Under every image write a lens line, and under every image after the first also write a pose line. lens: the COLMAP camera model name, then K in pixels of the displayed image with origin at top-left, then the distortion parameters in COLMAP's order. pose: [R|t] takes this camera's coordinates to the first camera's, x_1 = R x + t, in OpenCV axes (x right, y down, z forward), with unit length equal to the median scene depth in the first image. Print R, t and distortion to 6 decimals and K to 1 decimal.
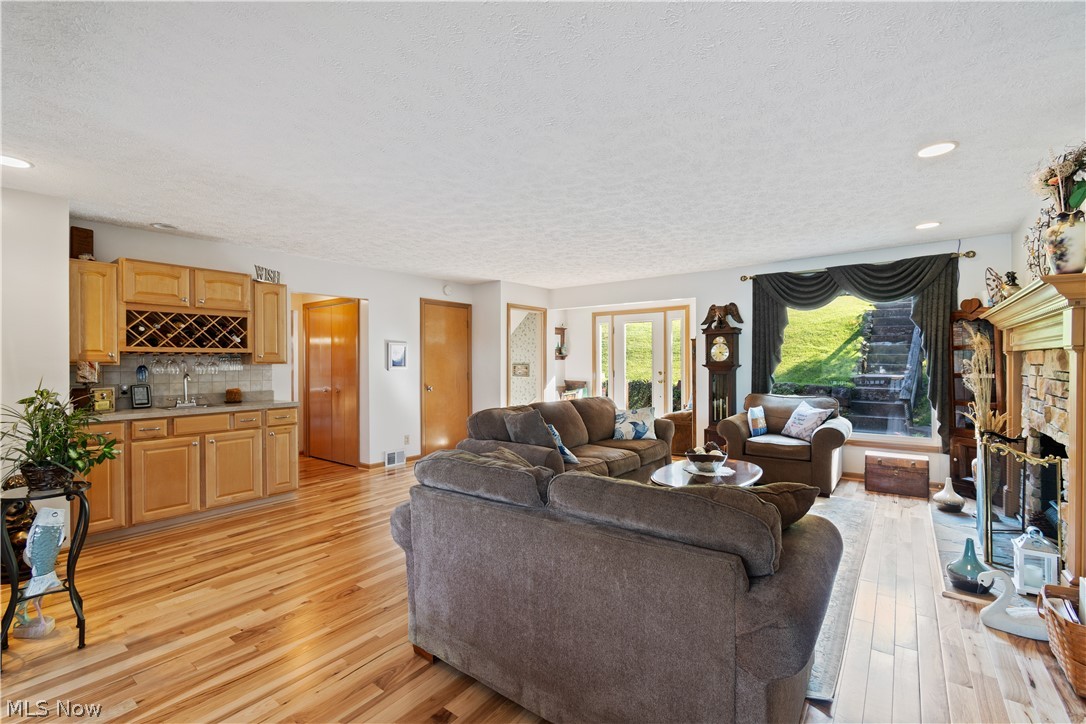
lens RADIAL K [[487.7, 0, 541.2], [0, 487.7, 363.8], [0, 0, 1]] dist [0.001074, -0.000530]
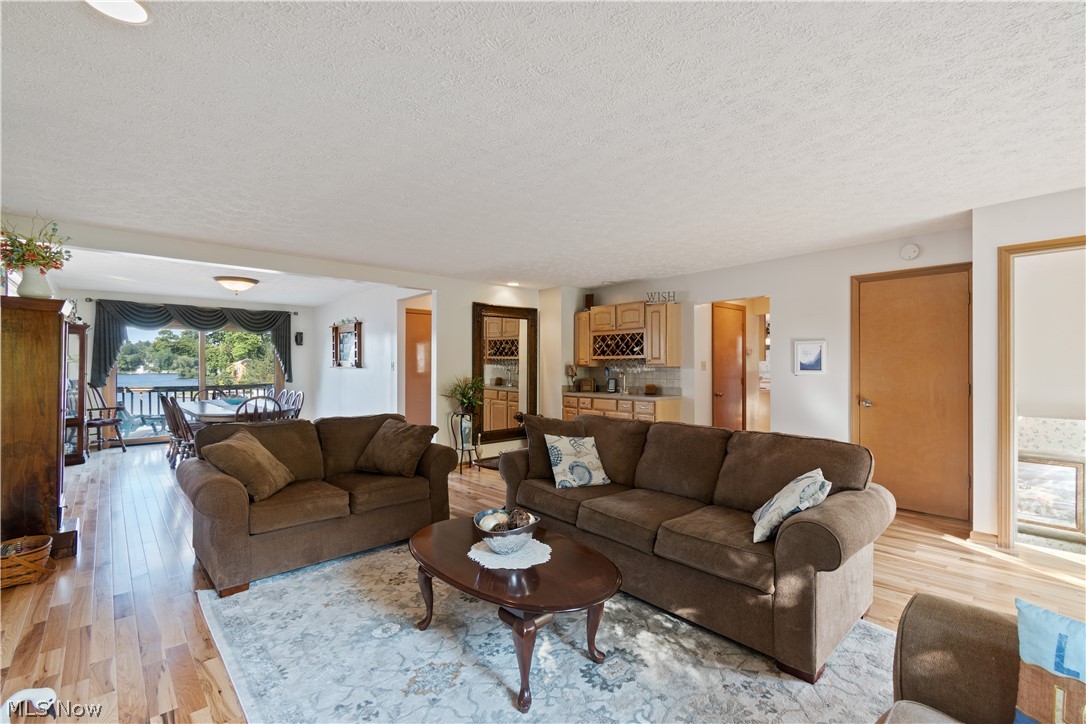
lens RADIAL K [[475.6, 0, 541.5], [0, 475.6, 363.6], [0, 0, 1]] dist [0.001110, -0.000277]
pose [[-0.183920, -0.000960, -0.982941, 0.775279], [-0.001119, 0.999999, -0.000768, -0.006039], [0.982941, 0.000959, -0.183921, 0.977529]]
